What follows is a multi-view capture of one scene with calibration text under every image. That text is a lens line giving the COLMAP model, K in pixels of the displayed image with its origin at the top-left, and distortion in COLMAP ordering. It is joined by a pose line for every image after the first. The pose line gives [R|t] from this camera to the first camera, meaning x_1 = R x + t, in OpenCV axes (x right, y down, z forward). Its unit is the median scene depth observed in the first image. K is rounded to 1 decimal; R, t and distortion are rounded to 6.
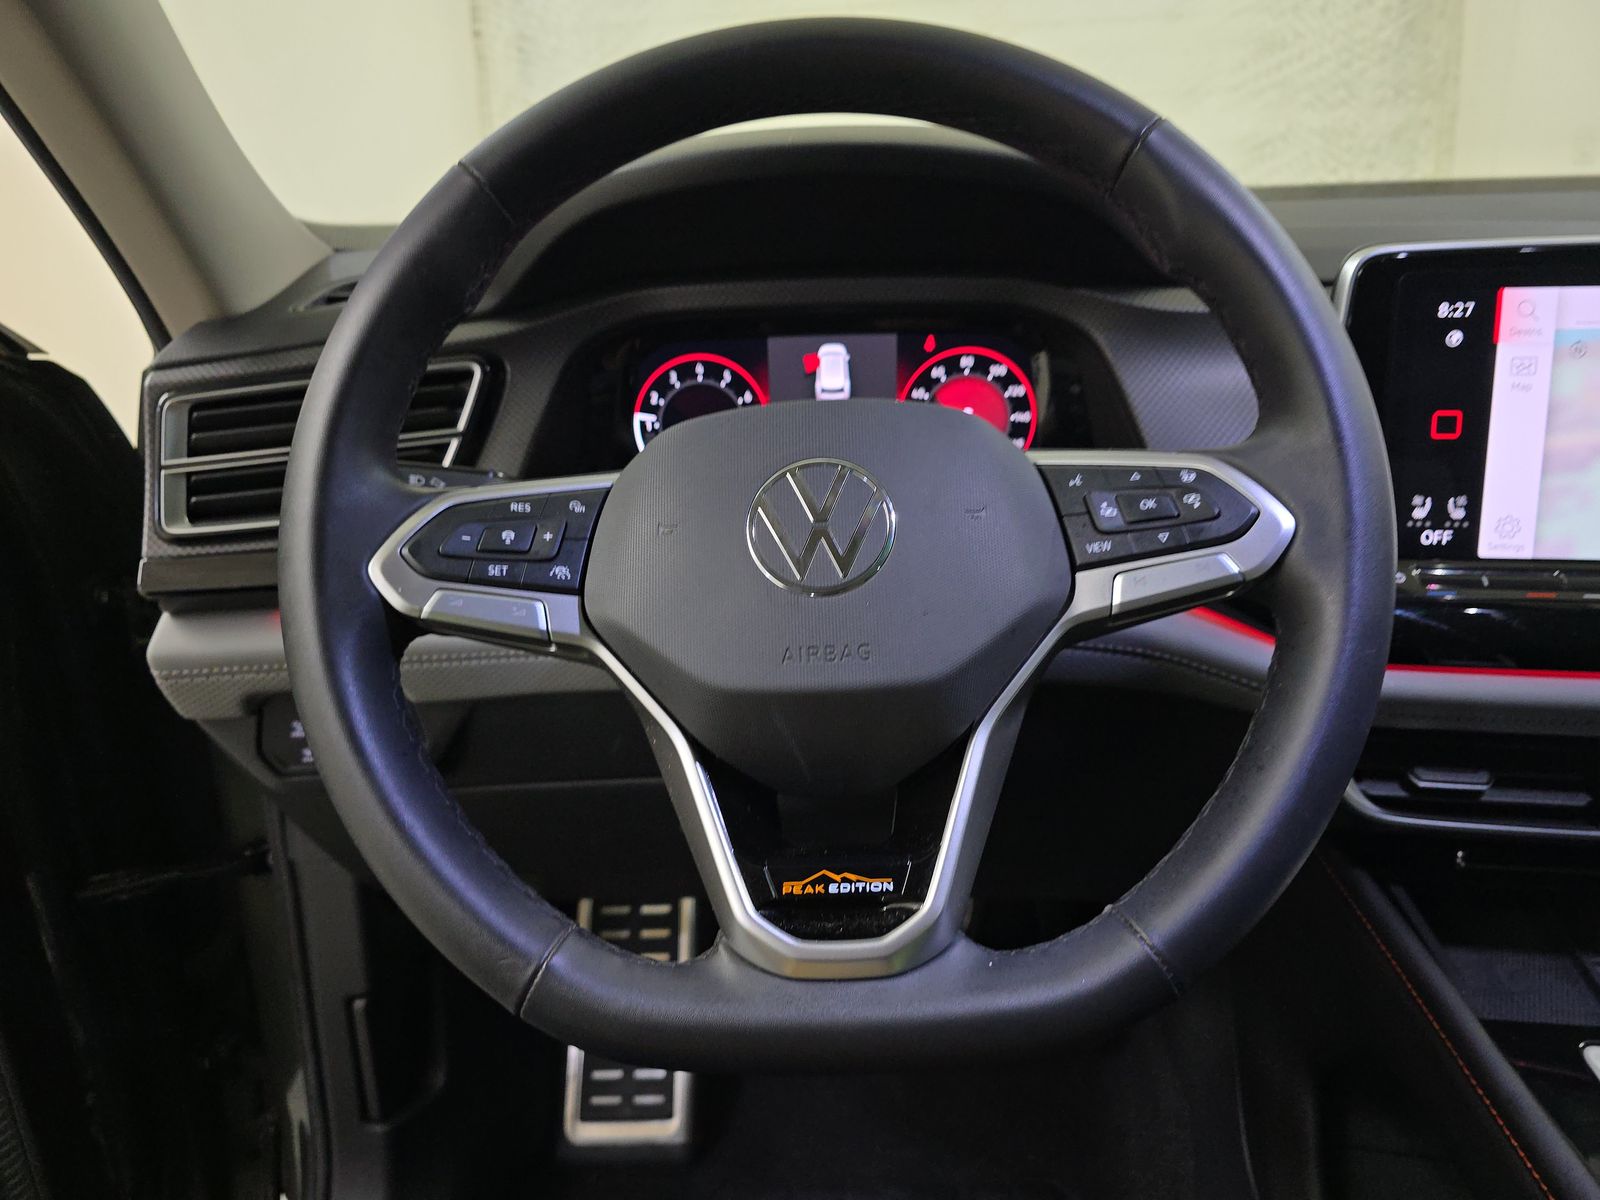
lens RADIAL K [[1127.2, 0, 802.3], [0, 1127.2, 566.6], [0, 0, 1]] dist [0.045730, -0.100737]
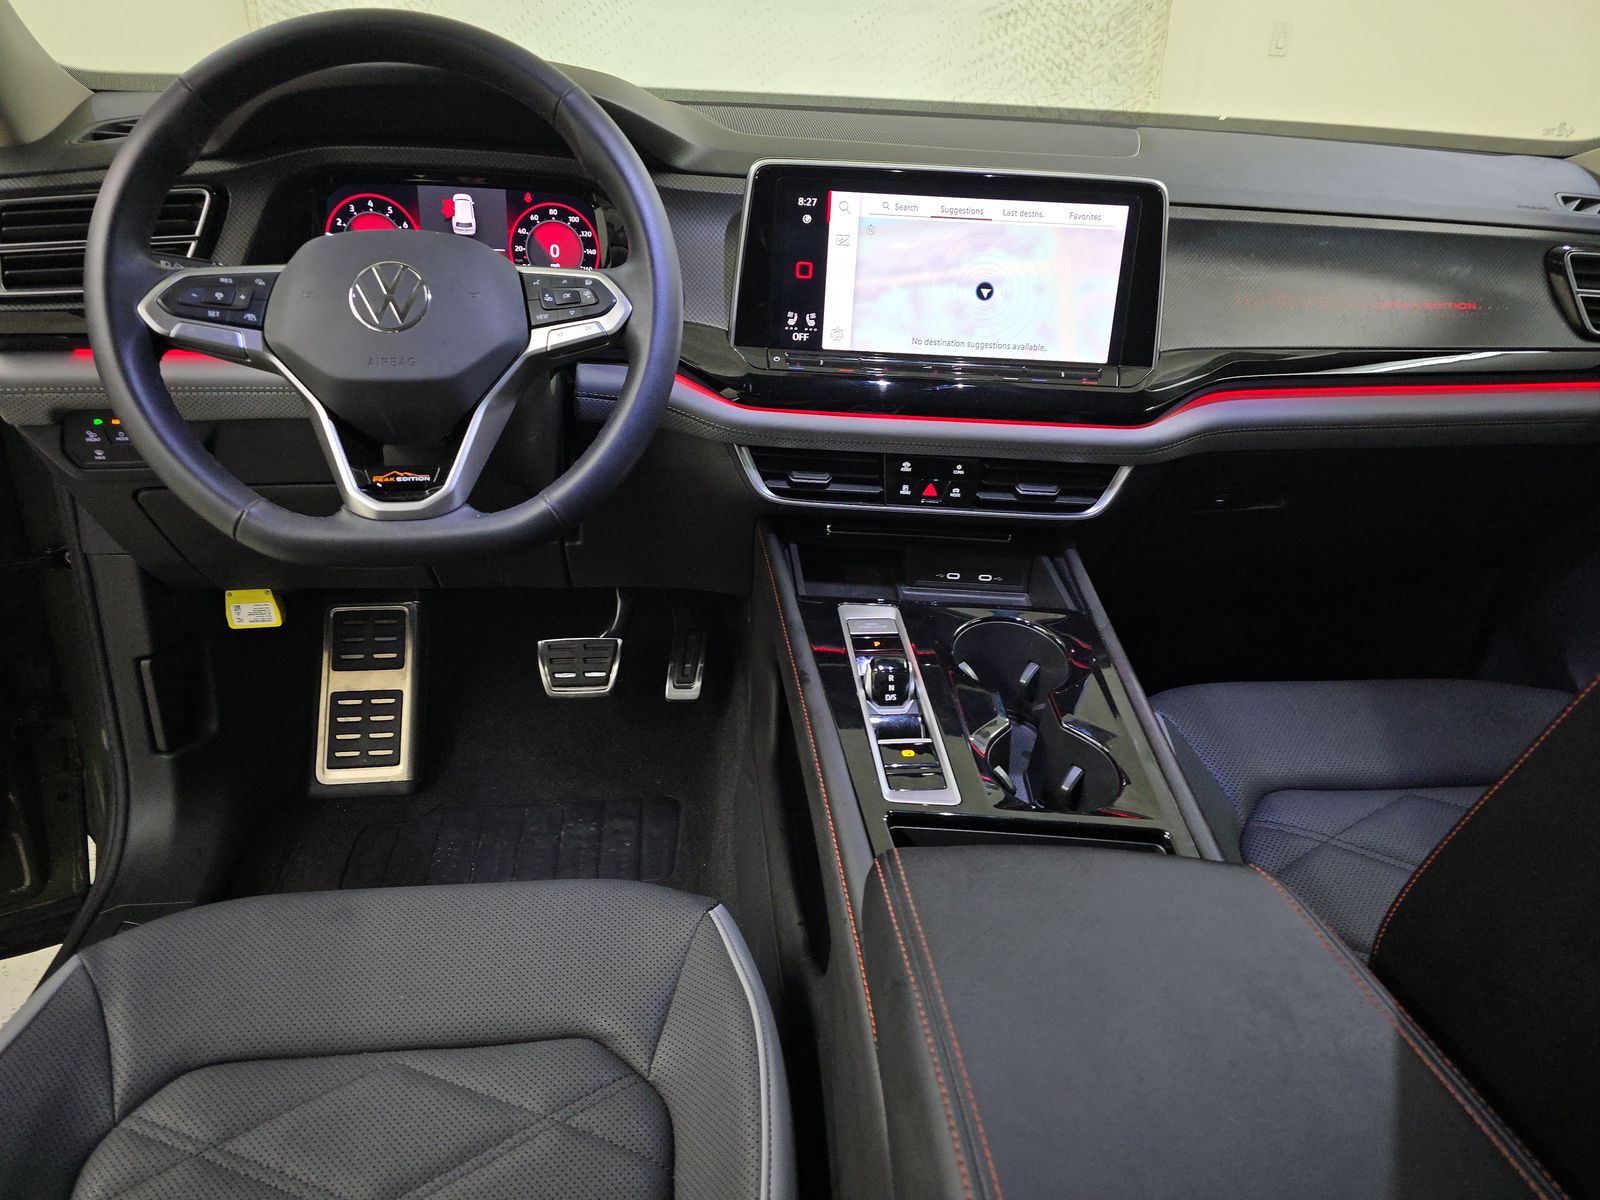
lens RADIAL K [[1080.0, 0, 800.0], [0, 1080.0, 600.0], [0, 0, 1]] dist [0.037756, -0.050440]
pose [[0.982572, 0.003281, 0.185855, 0.256311], [-0.035331, 0.984914, 0.169402, 0.096032], [-0.182495, -0.173016, 0.967864, -0.729590]]
